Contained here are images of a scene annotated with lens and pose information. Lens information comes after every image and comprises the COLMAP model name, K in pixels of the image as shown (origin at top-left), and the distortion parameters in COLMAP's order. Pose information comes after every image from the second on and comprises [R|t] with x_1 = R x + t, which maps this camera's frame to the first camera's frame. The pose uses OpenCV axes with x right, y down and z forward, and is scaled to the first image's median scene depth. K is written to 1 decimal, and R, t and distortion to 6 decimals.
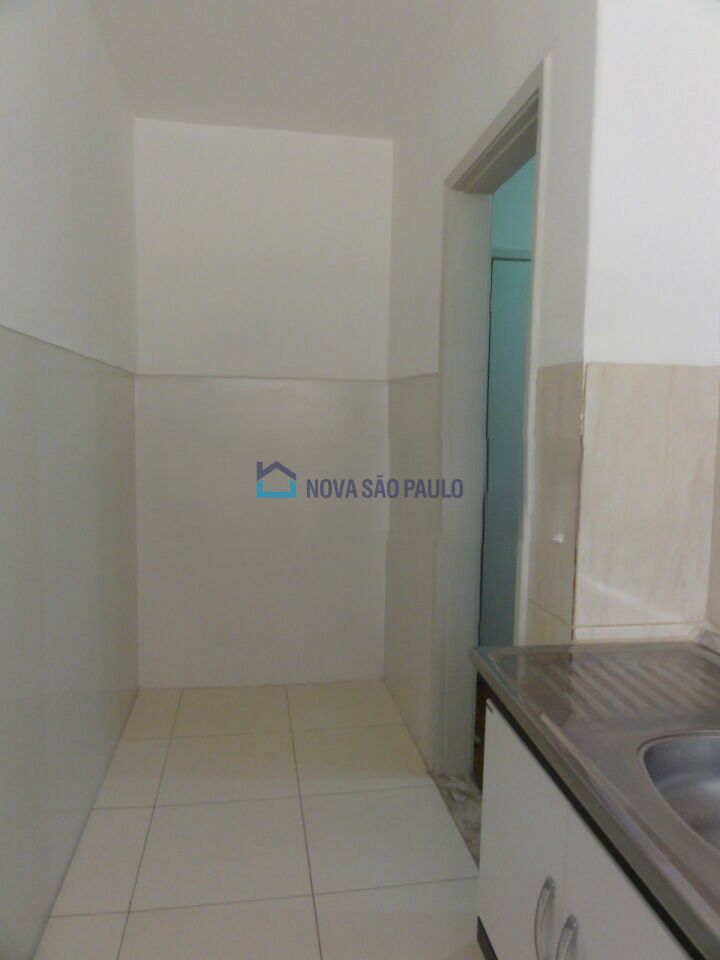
lens RADIAL K [[684.7, 0, 360.7], [0, 684.7, 483.5], [0, 0, 1]] dist [0.004742, -0.001344]
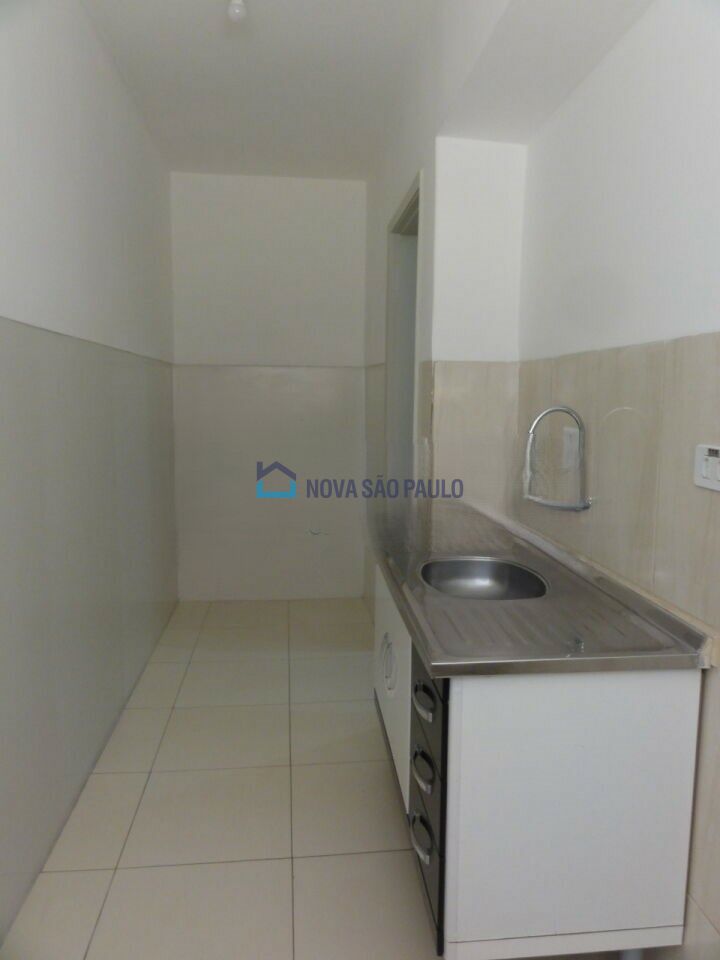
lens RADIAL K [[684.7, 0, 360.7], [0, 684.7, 483.5], [0, 0, 1]] dist [0.004742, -0.001344]
pose [[0.998659, -0.001585, -0.051744, 0.135278], [0.003048, 0.999598, 0.028203, 0.045652], [0.051679, -0.028322, 0.998262, -0.412417]]
